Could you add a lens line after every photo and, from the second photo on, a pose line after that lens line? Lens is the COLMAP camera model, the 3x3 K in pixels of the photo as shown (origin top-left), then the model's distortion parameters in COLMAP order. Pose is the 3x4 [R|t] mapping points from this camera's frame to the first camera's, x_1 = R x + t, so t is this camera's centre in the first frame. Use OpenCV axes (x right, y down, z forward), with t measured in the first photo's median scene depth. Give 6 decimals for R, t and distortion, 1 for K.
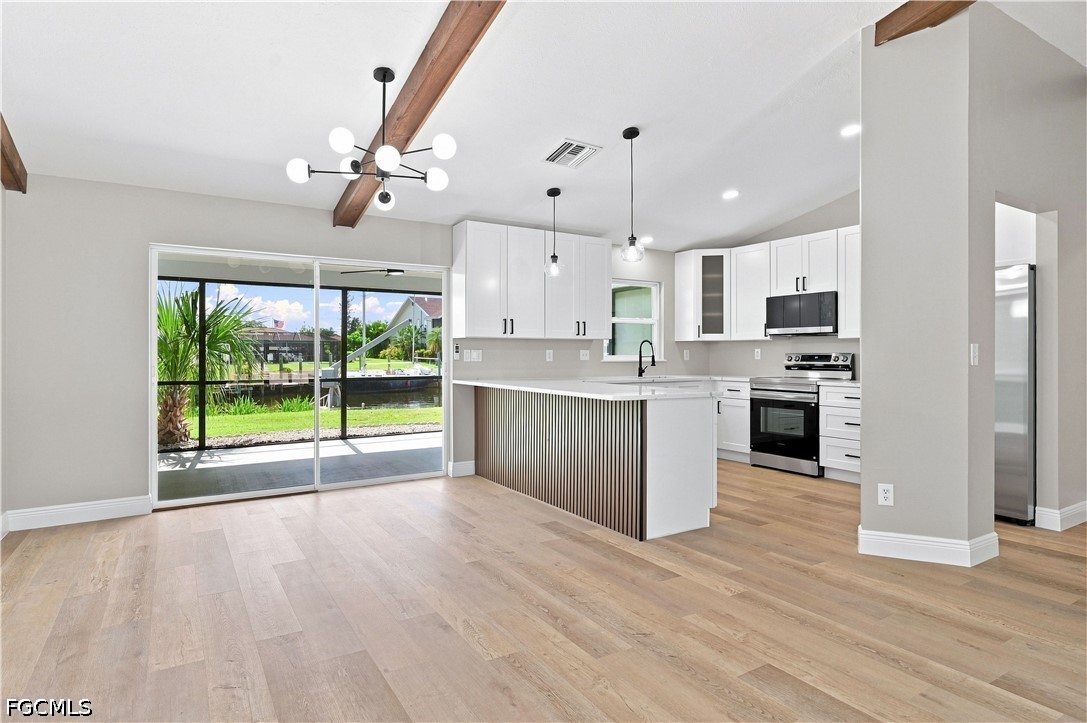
lens RADIAL K [[582.1, 0, 550.4], [0, 582.1, 359.4], [0, 0, 1]] dist [0.001109, 0.000516]
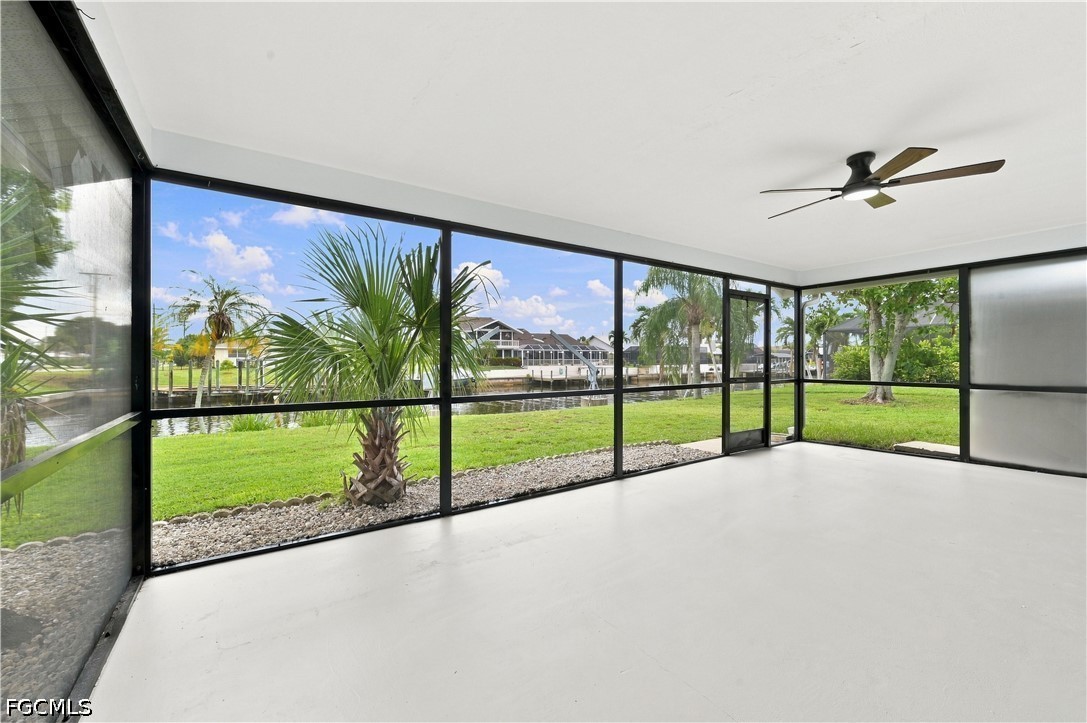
lens RADIAL K [[434.4, 0, 544.9], [0, 434.4, 358.0], [0, 0, 1]] dist [-0.002077, -0.000102]
pose [[0.999608, -0.002687, 0.027863, -0.593695], [0.002927, 0.999959, -0.008575, 0.001465], [-0.027838, 0.008653, 0.999575, 0.652001]]
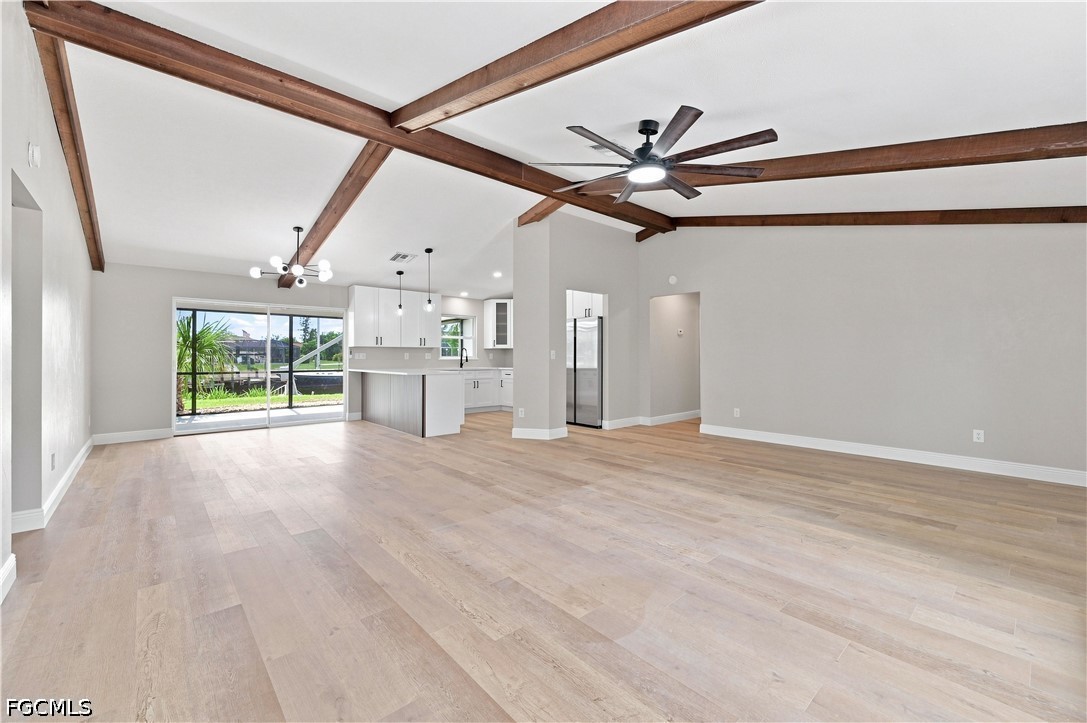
lens RADIAL K [[434.4, 0, 544.9], [0, 434.4, 358.0], [0, 0, 1]] dist [-0.002077, -0.000102]
pose [[0.986426, -0.000880, 0.164205, 0.187451], [0.002016, 0.999975, -0.006751, 0.008751], [-0.164195, 0.006991, 0.986403, -0.396925]]
